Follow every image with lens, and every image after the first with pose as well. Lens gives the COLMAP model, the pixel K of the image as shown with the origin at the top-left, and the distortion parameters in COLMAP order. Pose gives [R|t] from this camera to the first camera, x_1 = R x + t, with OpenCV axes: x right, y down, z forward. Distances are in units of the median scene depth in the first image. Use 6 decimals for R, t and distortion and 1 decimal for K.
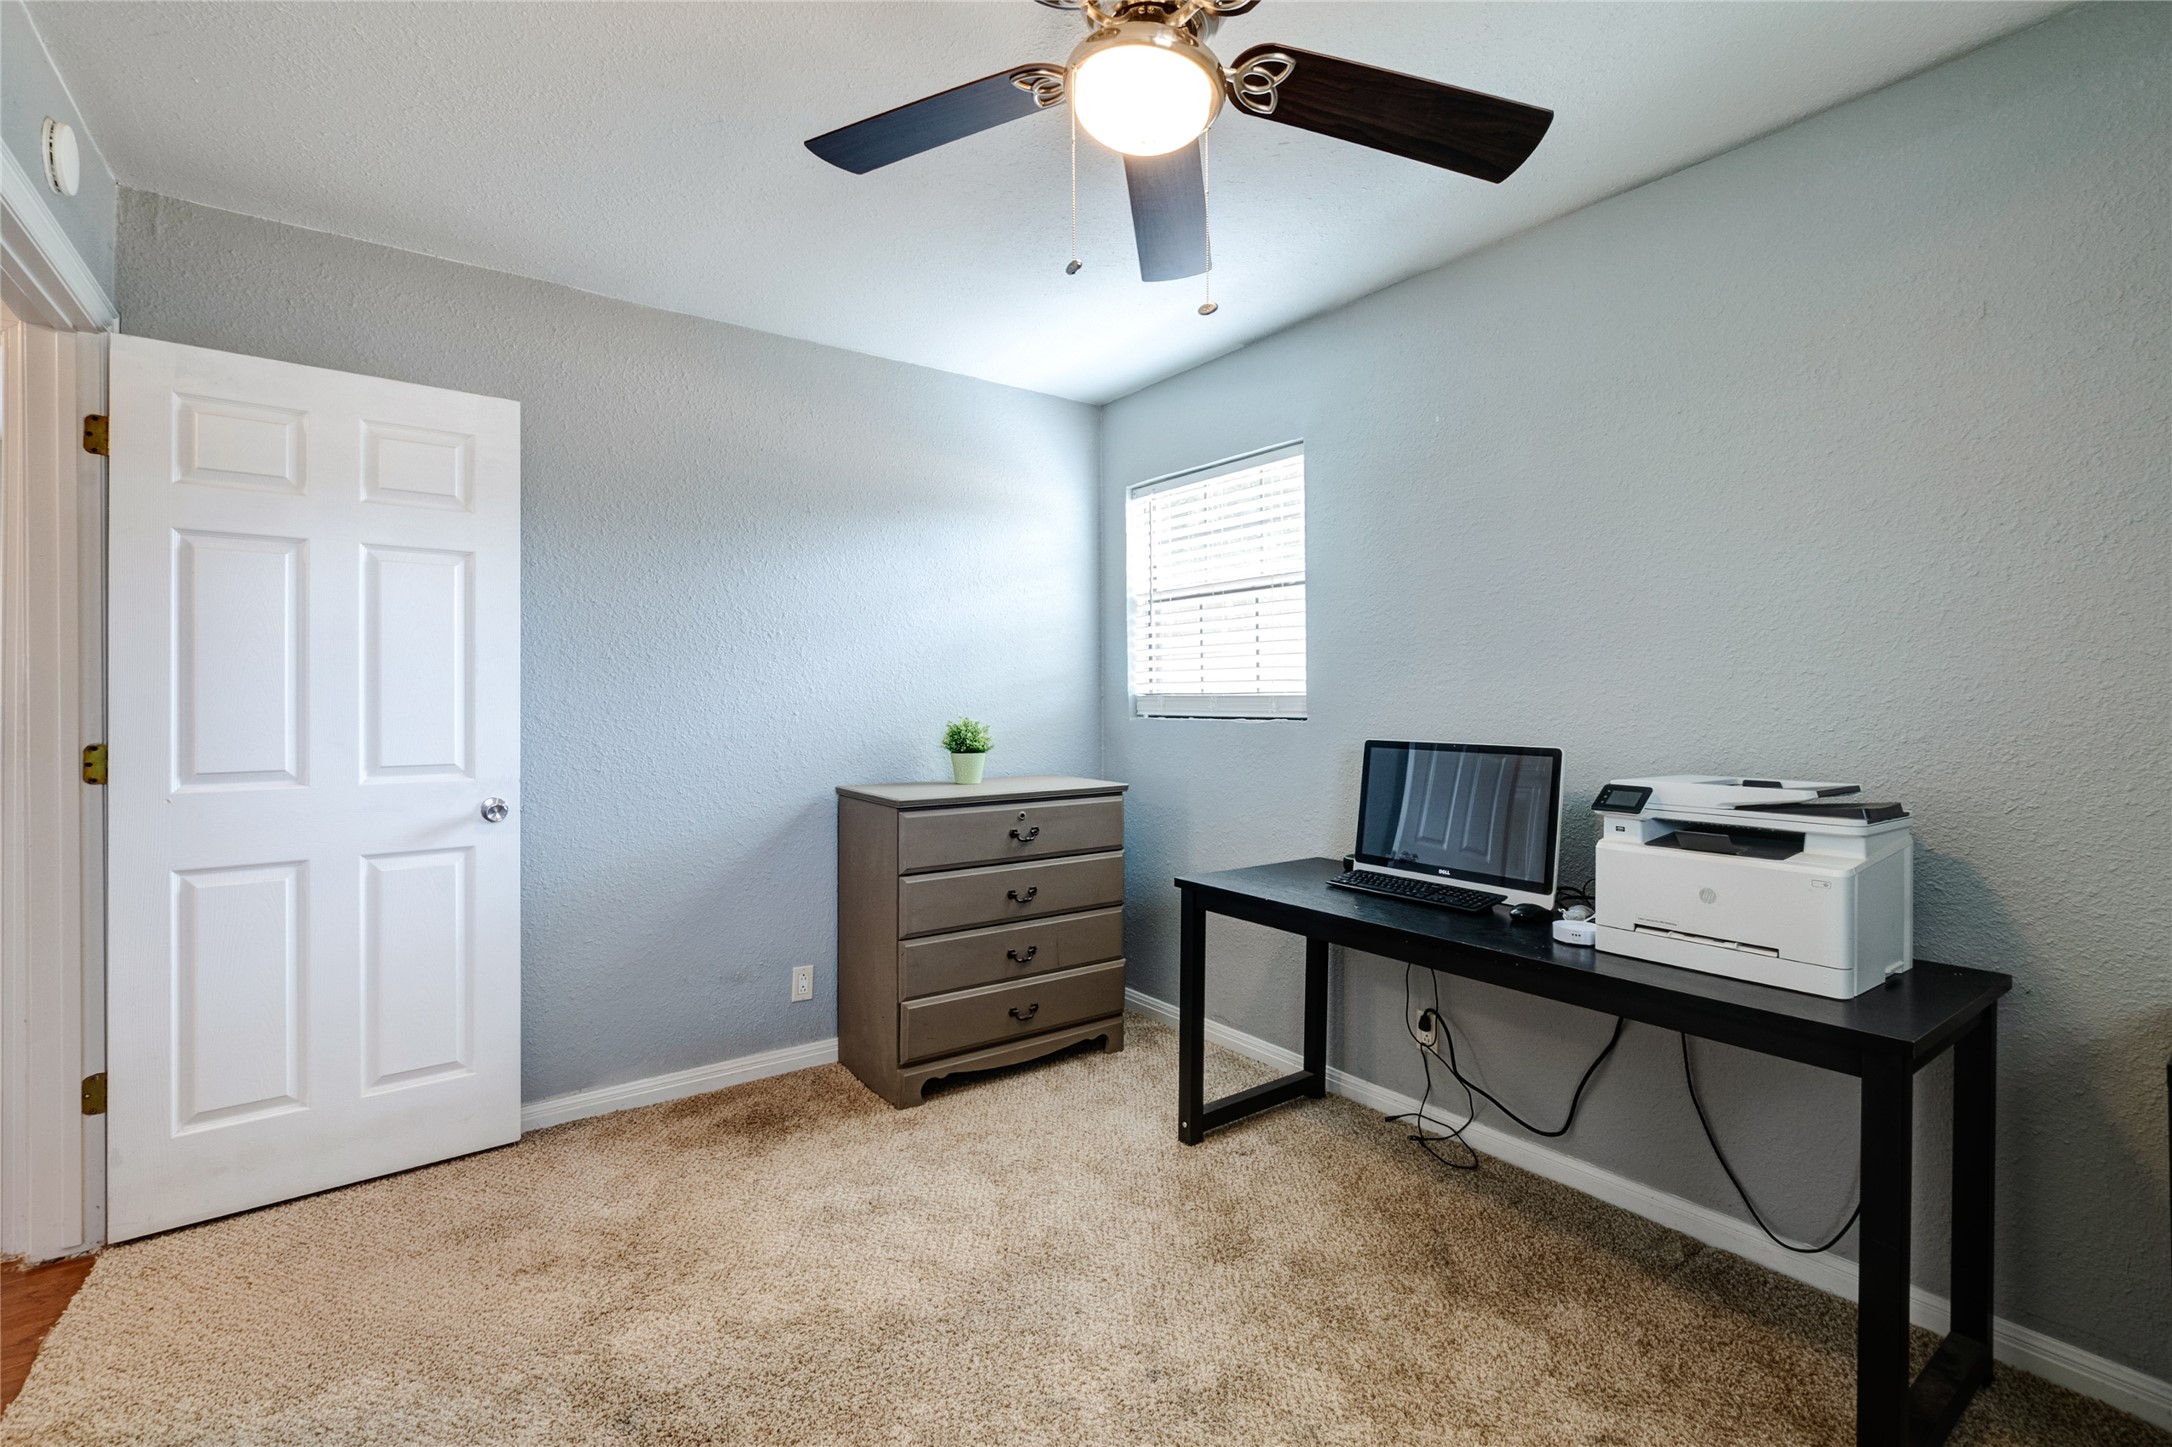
lens RADIAL K [[951.8, 0, 1093.5], [0, 951.8, 699.7], [0, 0, 1]] dist [-0.002459, 0.000650]
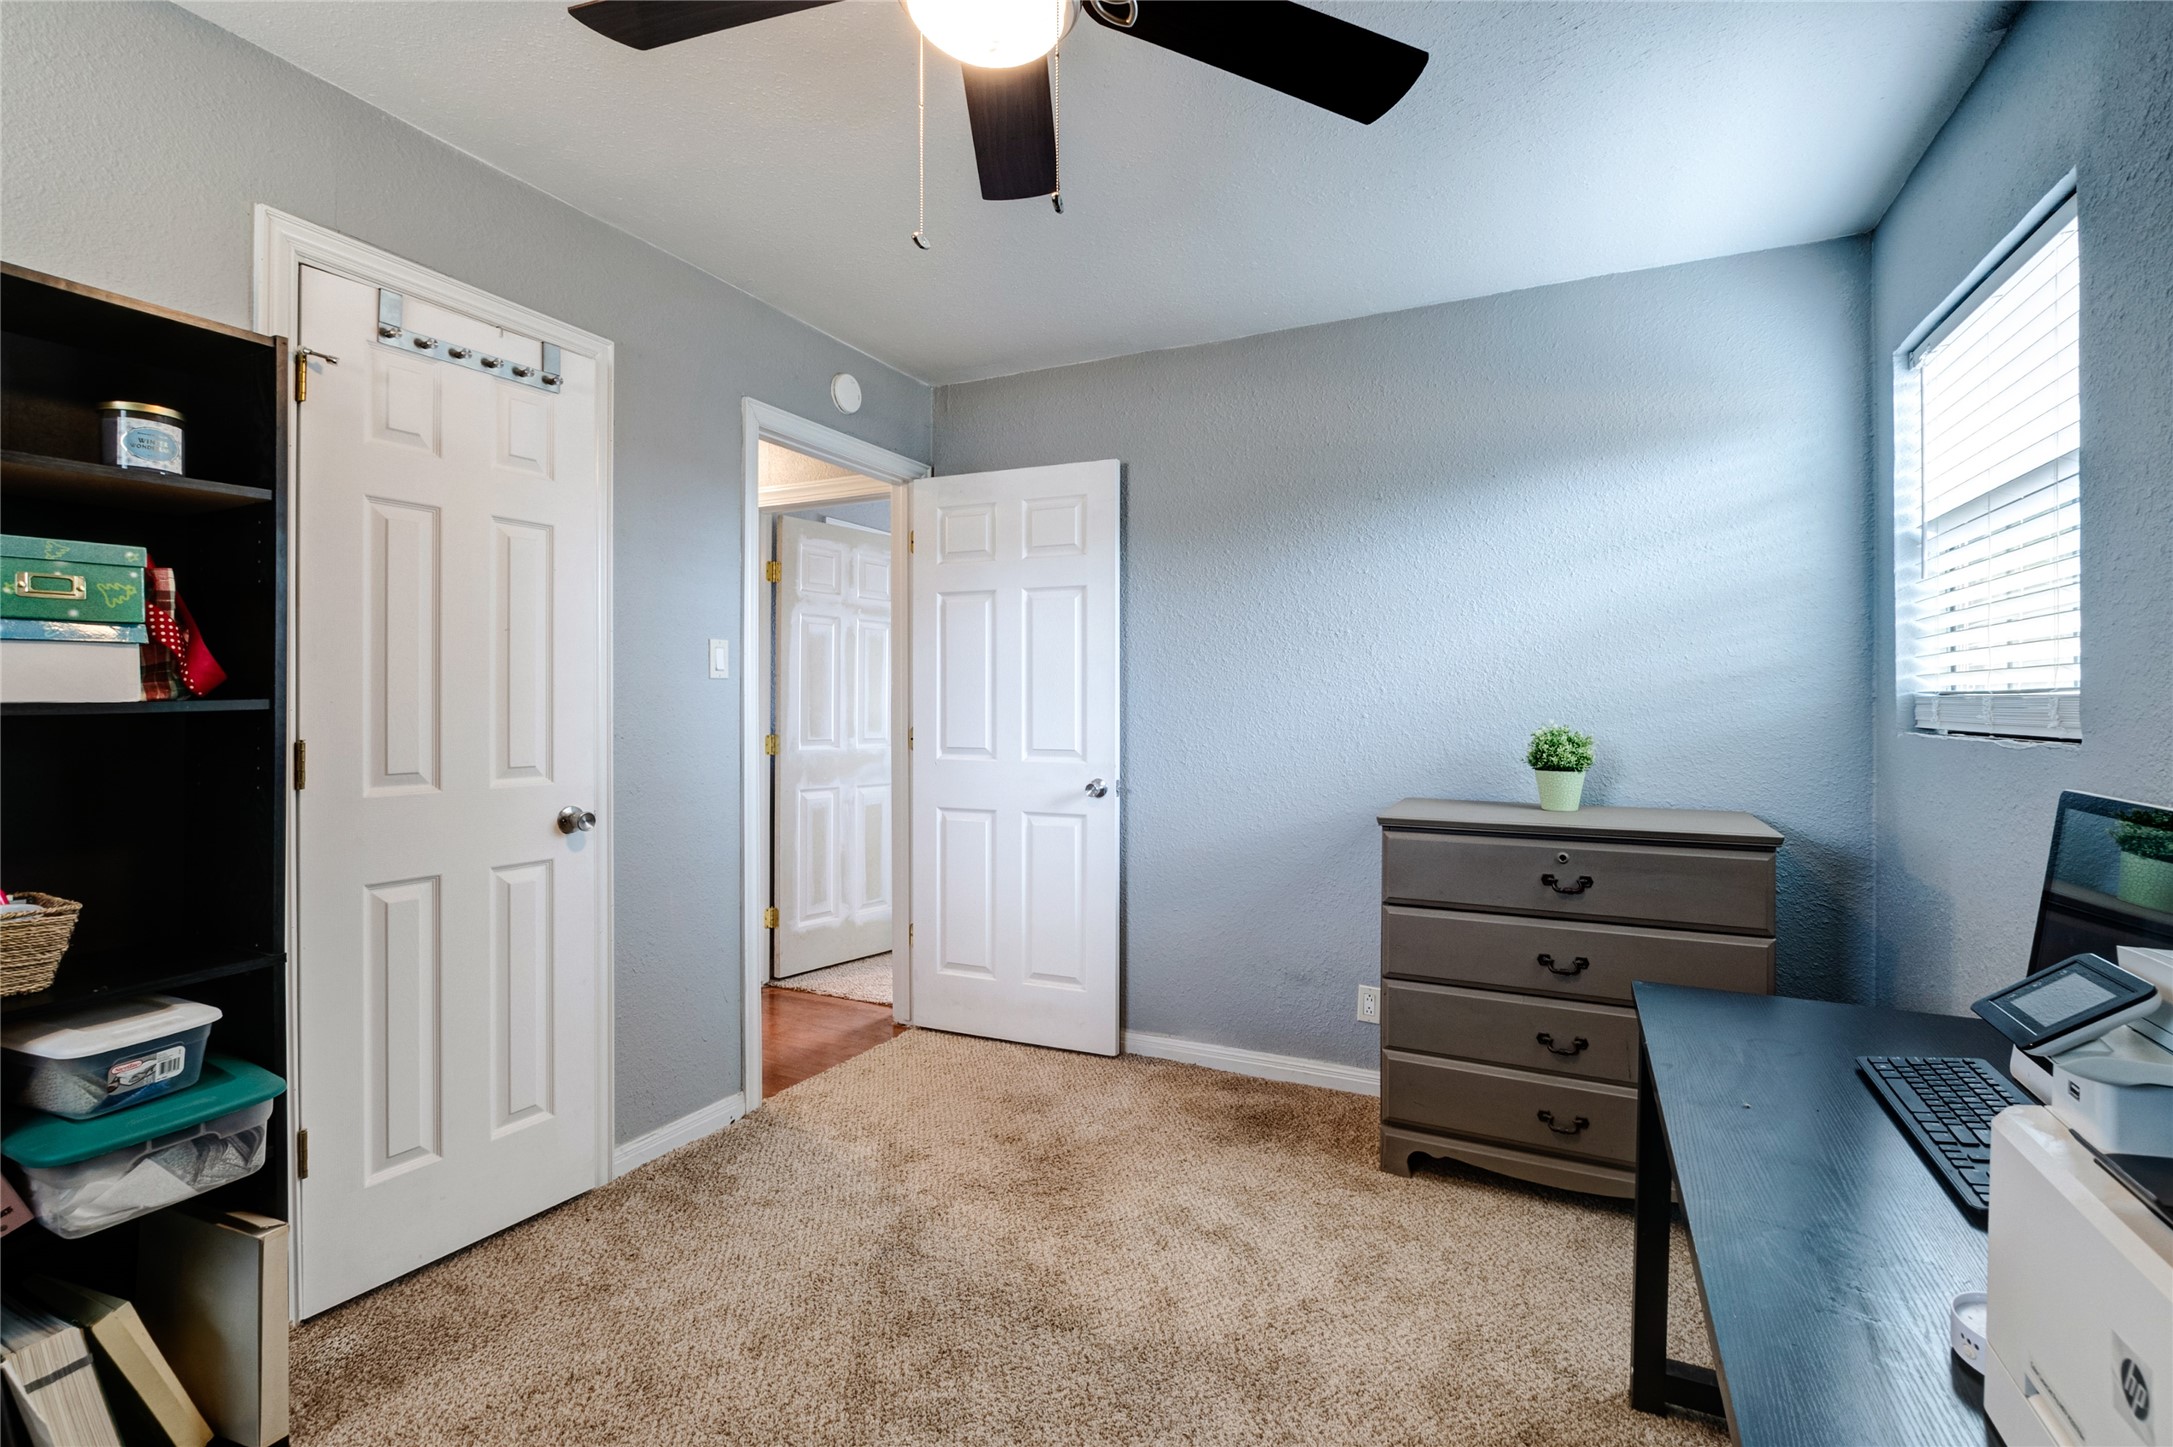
lens RADIAL K [[973.6, 0, 1096.3], [0, 973.6, 705.5], [0, 0, 1]] dist [-0.003184, 0.000435]
pose [[0.471419, 0.005145, -0.881894, 0.478725], [-0.001223, 0.999986, 0.005180, -0.000300], [0.881908, -0.001363, 0.471419, 0.363644]]
